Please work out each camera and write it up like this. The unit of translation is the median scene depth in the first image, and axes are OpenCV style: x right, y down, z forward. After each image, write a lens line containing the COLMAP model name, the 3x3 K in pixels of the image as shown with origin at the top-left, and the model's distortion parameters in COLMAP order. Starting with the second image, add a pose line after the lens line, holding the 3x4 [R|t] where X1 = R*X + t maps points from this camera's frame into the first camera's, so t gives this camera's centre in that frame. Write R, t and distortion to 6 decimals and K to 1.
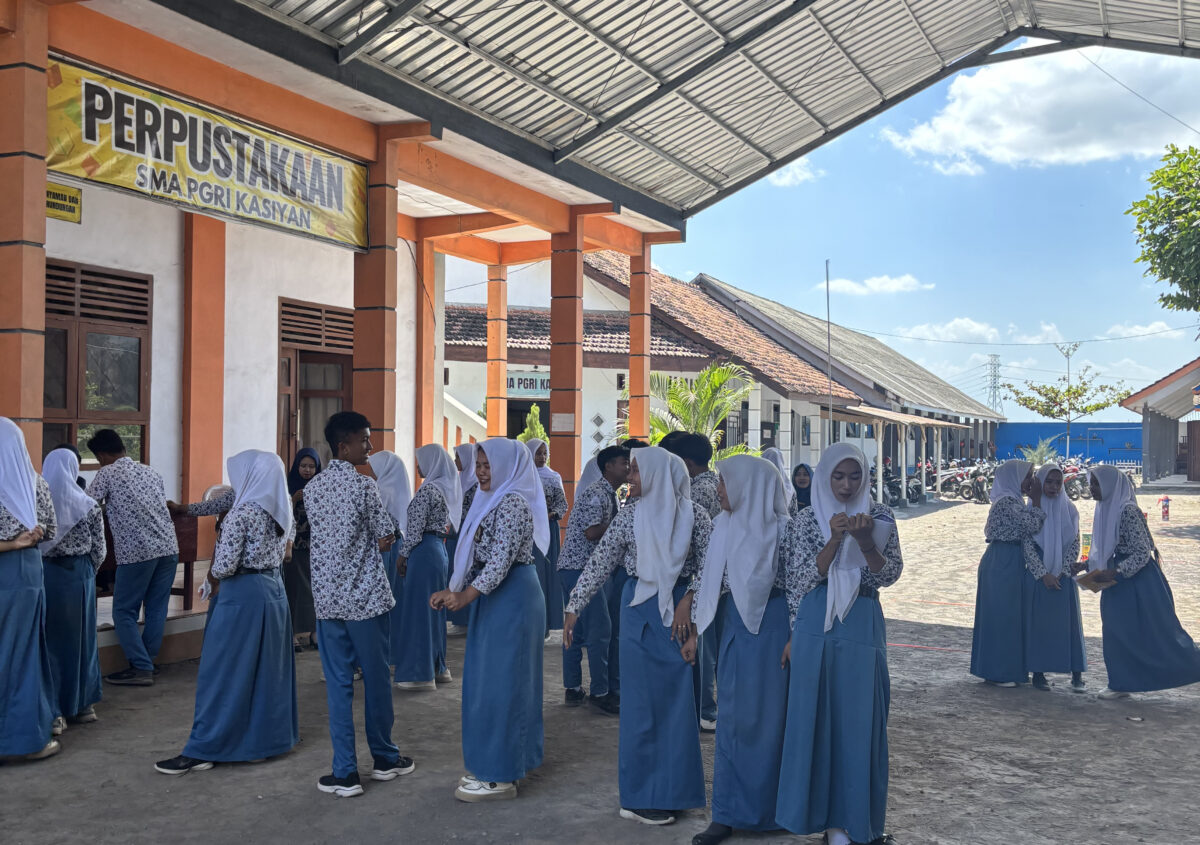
lens RADIAL K [[1201.4, 0, 599.3], [0, 1201.4, 432.2], [0, 0, 1]] dist [0.023659, 0.000000]
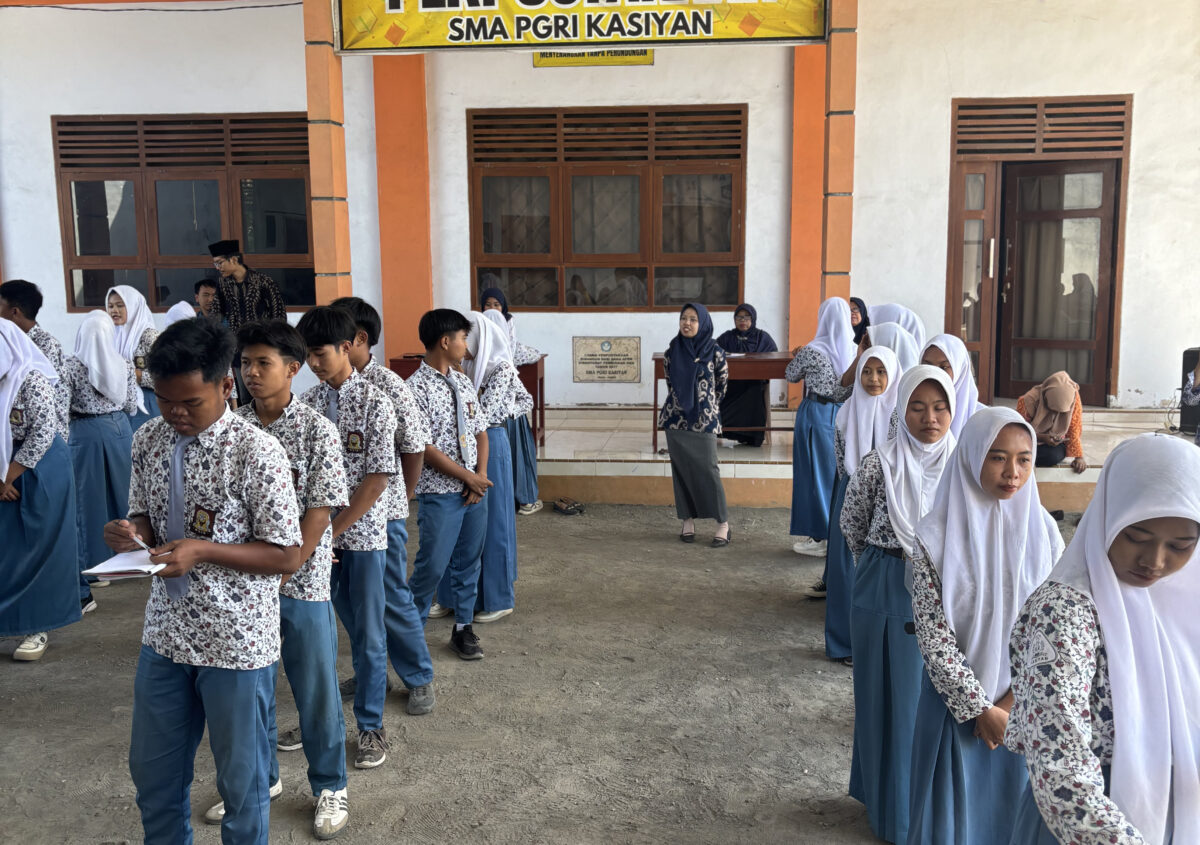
lens RADIAL K [[1201.4, 0, 610.3], [0, 1201.4, 439.2], [0, 0, 1]] dist [0.023659, 0.000000]
pose [[0.355259, 0.132330, -0.925354, 0.572312], [0.020930, 0.988555, 0.149403, -0.016227], [0.934534, -0.072444, 0.348423, 0.642857]]
